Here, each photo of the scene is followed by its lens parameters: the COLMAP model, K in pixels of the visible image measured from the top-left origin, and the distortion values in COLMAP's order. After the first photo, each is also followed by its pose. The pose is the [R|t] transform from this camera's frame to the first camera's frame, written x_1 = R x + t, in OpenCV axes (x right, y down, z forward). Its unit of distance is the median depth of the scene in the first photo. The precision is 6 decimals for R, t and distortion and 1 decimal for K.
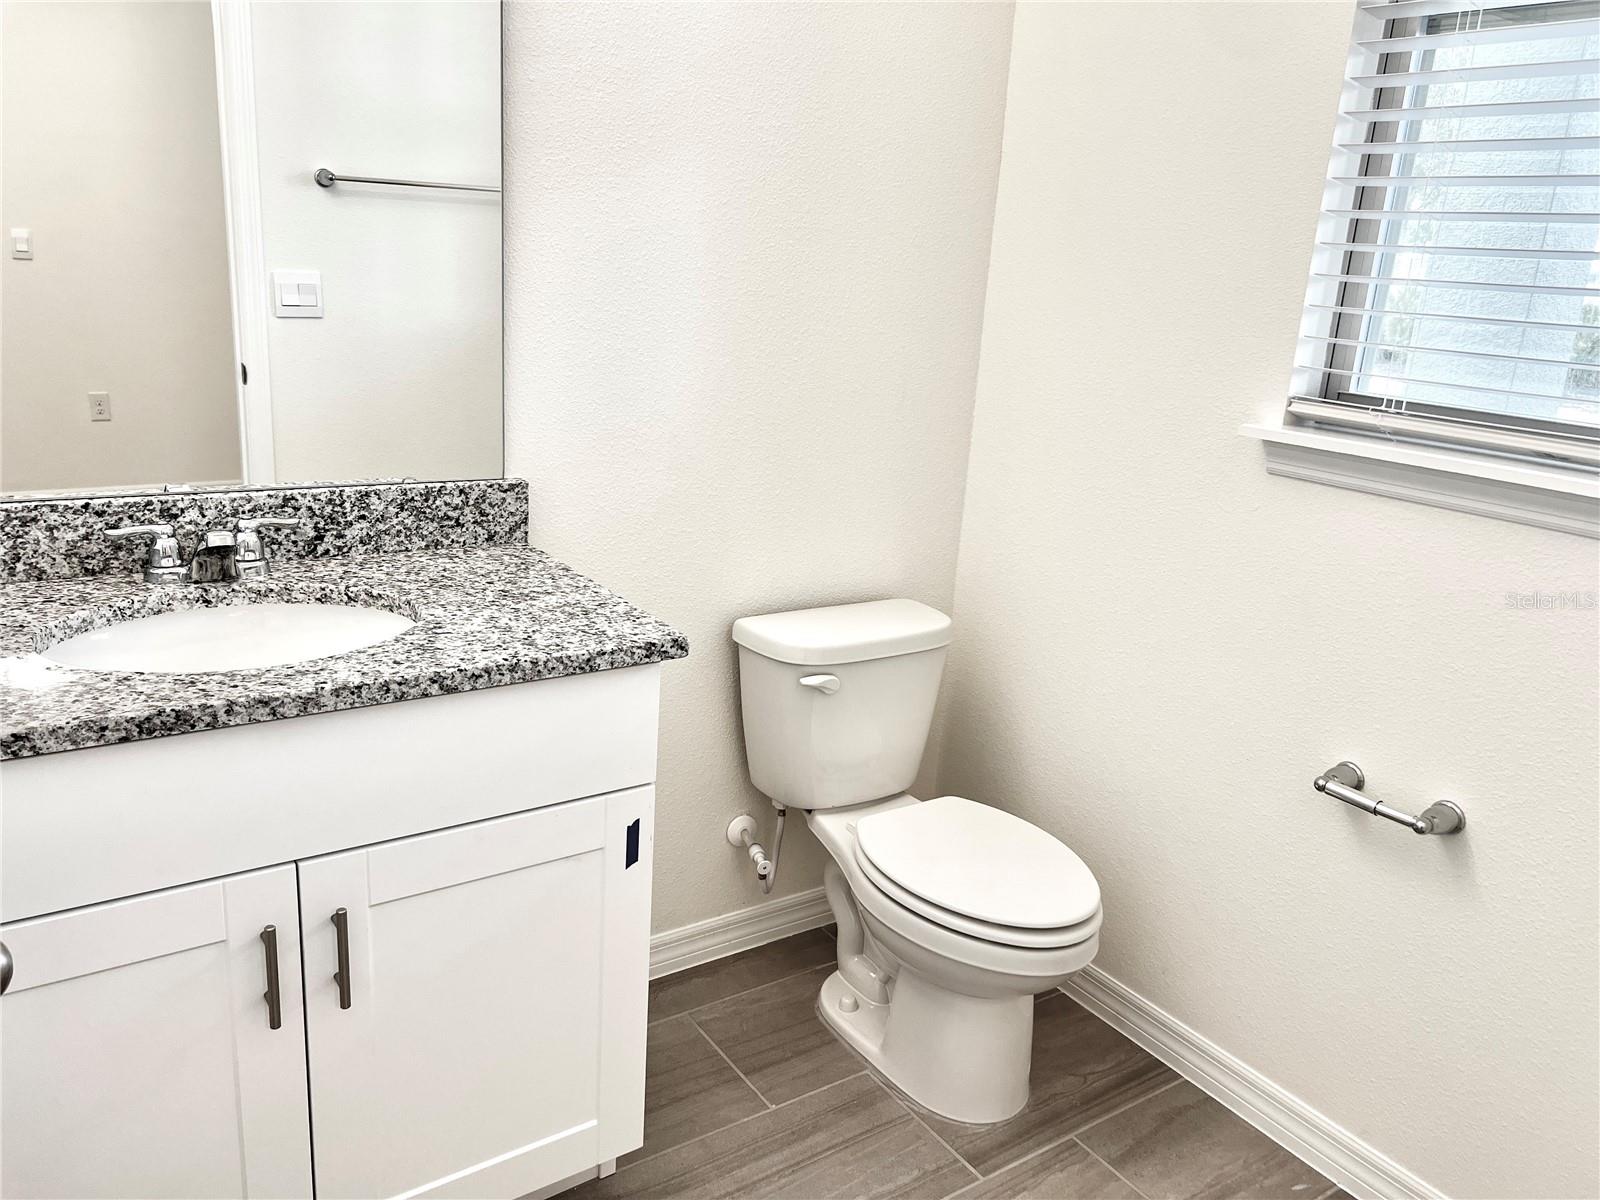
lens RADIAL K [[1225.5, 0, 804.9], [0, 1225.5, 595.2], [0, 0, 1]] dist [0.055683, -0.055350]
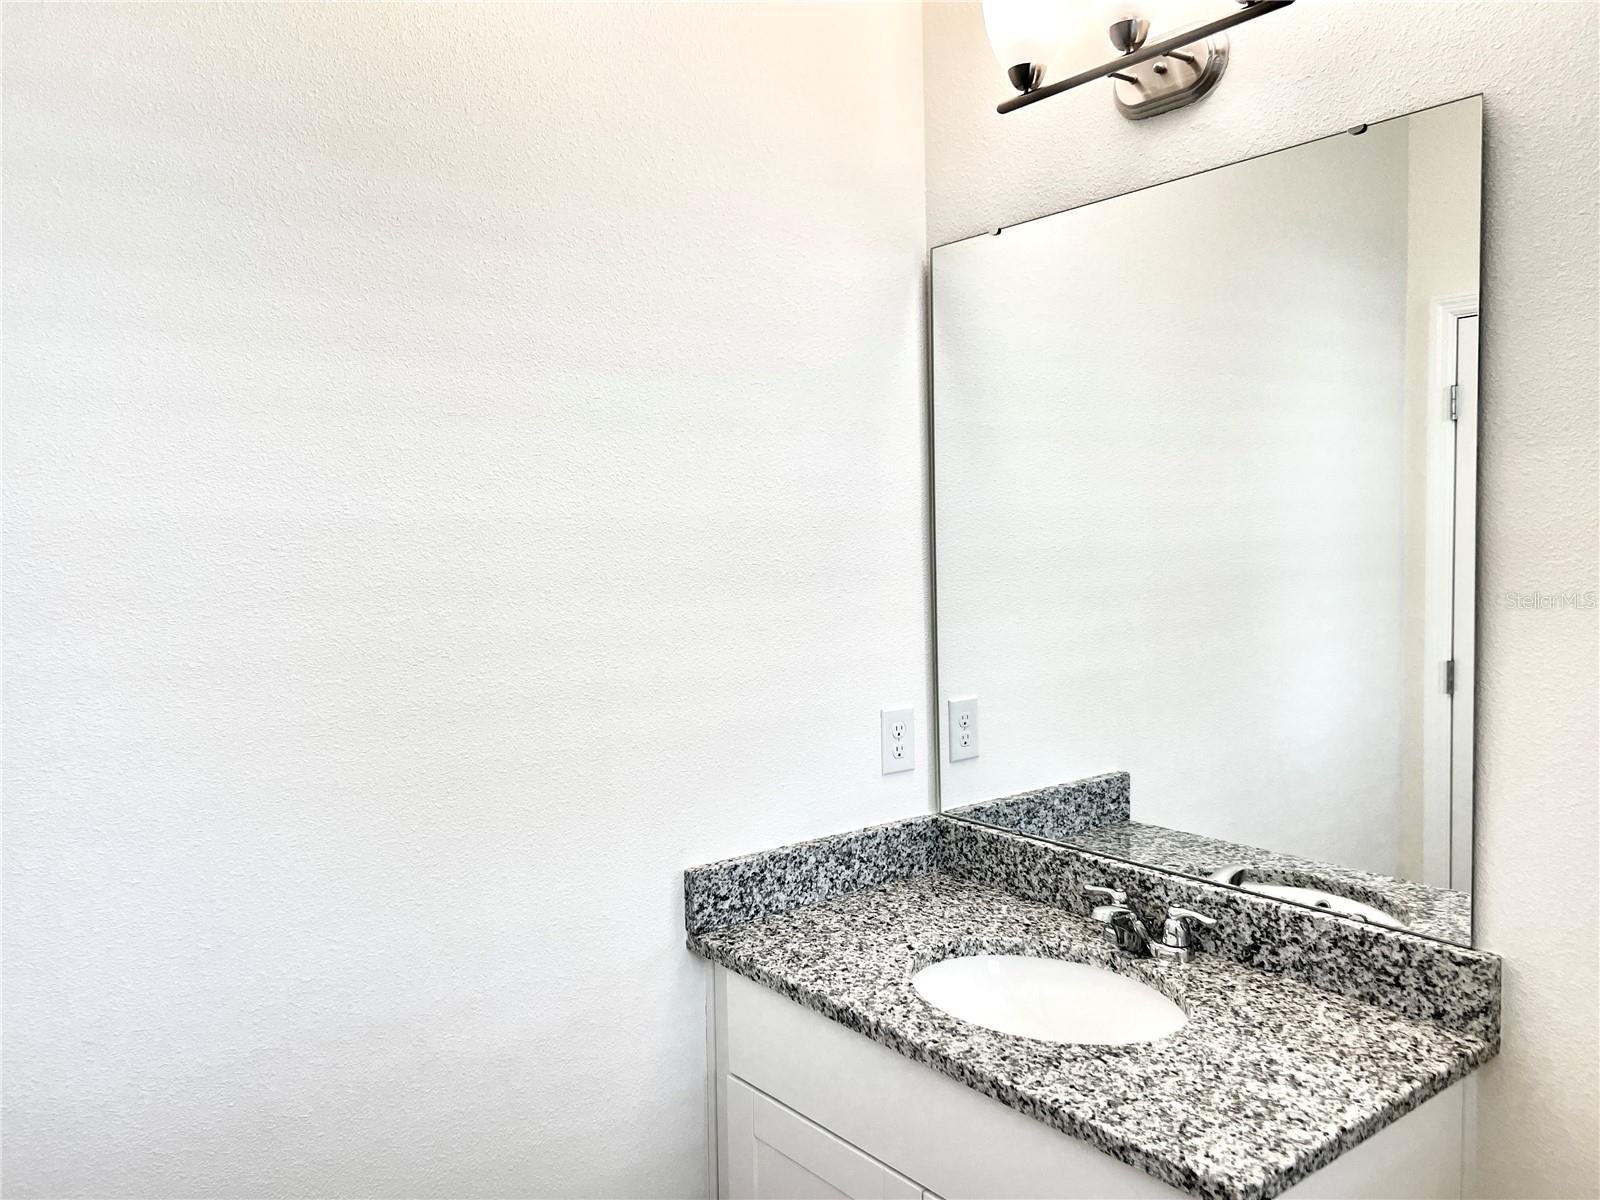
lens RADIAL K [[1225.5, 0, 802.5], [0, 1225.5, 608.1], [0, 0, 1]] dist [0.055683, -0.055350]
pose [[0.050730, 0.005548, -0.998697, 0.572396], [-0.237871, 0.971274, -0.006687, -0.215896], [0.969971, 0.237900, 0.050592, 0.527650]]
